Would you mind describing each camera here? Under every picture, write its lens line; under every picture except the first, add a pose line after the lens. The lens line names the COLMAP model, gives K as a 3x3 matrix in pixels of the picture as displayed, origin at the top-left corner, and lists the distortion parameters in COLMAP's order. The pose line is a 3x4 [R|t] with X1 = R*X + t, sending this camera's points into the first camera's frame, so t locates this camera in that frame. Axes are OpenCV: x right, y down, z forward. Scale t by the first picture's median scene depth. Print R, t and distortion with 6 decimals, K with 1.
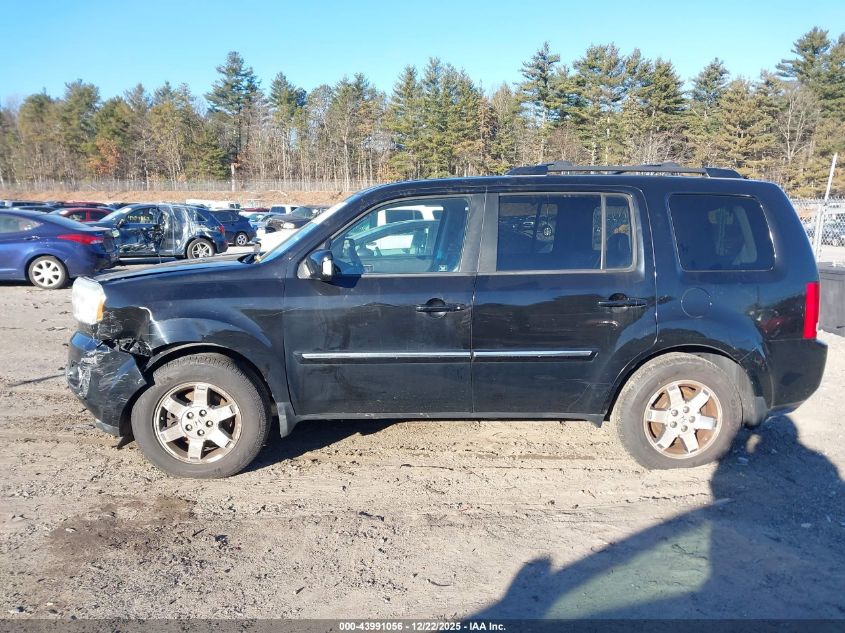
lens RADIAL K [[712.0, 0, 422.5], [0, 712.0, 316.5], [0, 0, 1]] dist [0.005914, -0.006946]
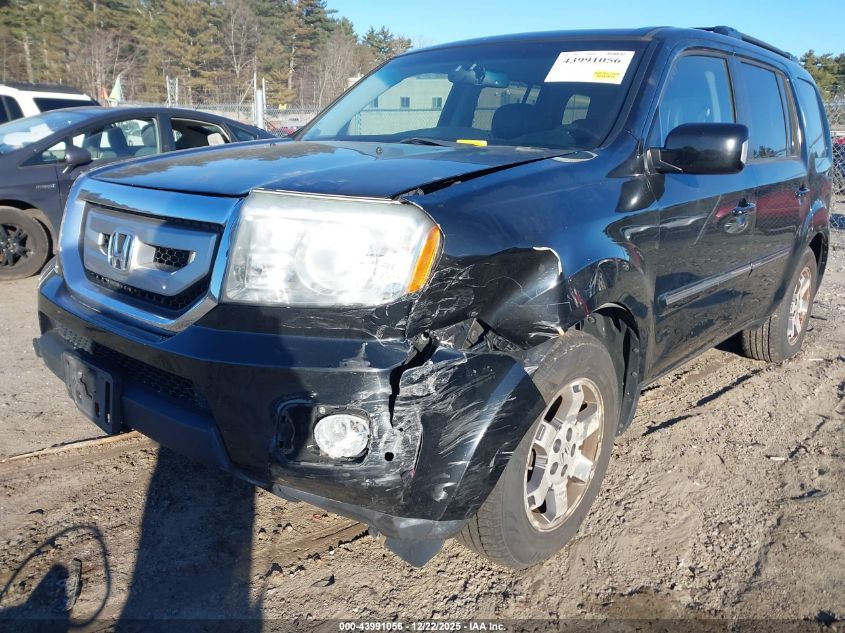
lens RADIAL K [[712.0, 0, 422.5], [0, 712.0, 316.5], [0, 0, 1]] dist [0.005914, -0.006946]
pose [[0.687965, -0.160282, 0.707824, -0.085679], [0.077404, 0.985949, 0.148029, -0.004939], [-0.721604, -0.047051, 0.690705, 0.079821]]
